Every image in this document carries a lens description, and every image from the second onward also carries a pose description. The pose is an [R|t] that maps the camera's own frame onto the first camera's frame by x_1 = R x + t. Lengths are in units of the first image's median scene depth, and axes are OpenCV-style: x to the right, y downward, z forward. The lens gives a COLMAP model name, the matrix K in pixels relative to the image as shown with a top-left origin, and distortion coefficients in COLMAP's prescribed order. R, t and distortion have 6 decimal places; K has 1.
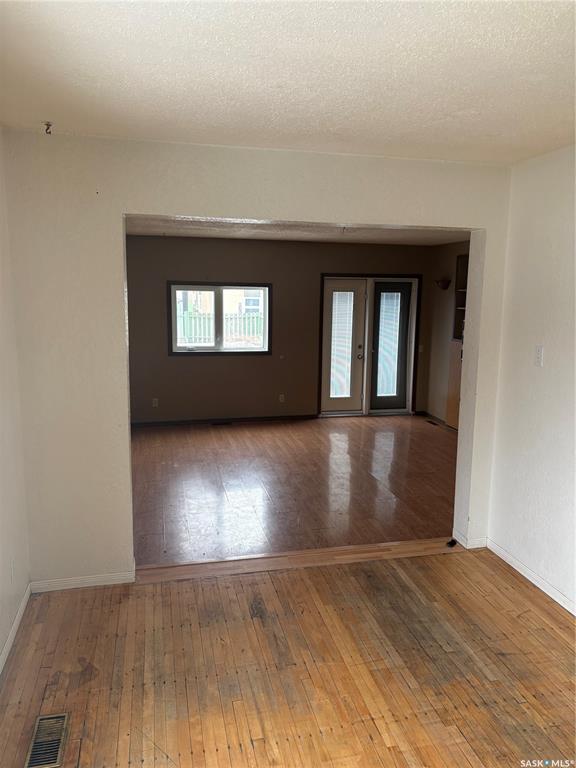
lens RADIAL K [[579.4, 0, 286.3], [0, 579.4, 384.0], [0, 0, 1]] dist [0.038656, -0.038058]
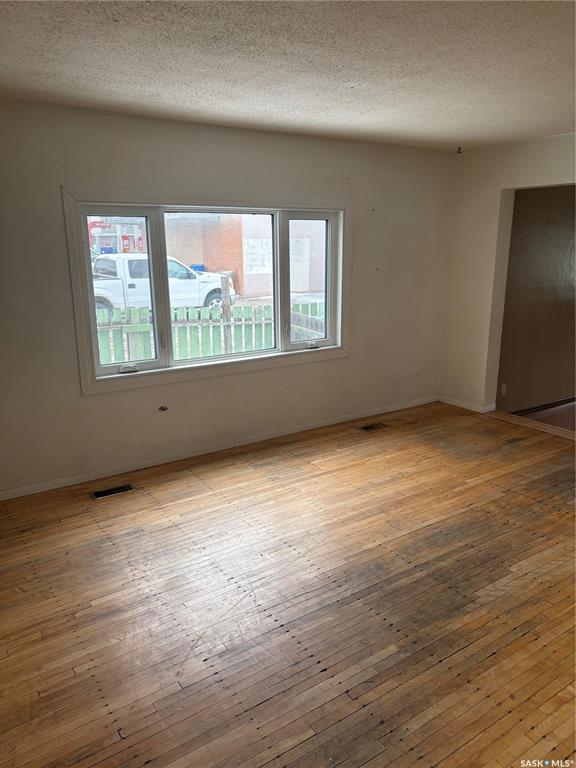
lens RADIAL K [[579.4, 0, 289.3], [0, 579.4, 385.0], [0, 0, 1]] dist [0.038656, -0.038058]
pose [[0.369337, 0.214097, -0.904297, 1.211035], [-0.143866, 0.974541, 0.171969, 0.060709], [0.918092, 0.066583, 0.390736, -0.203162]]
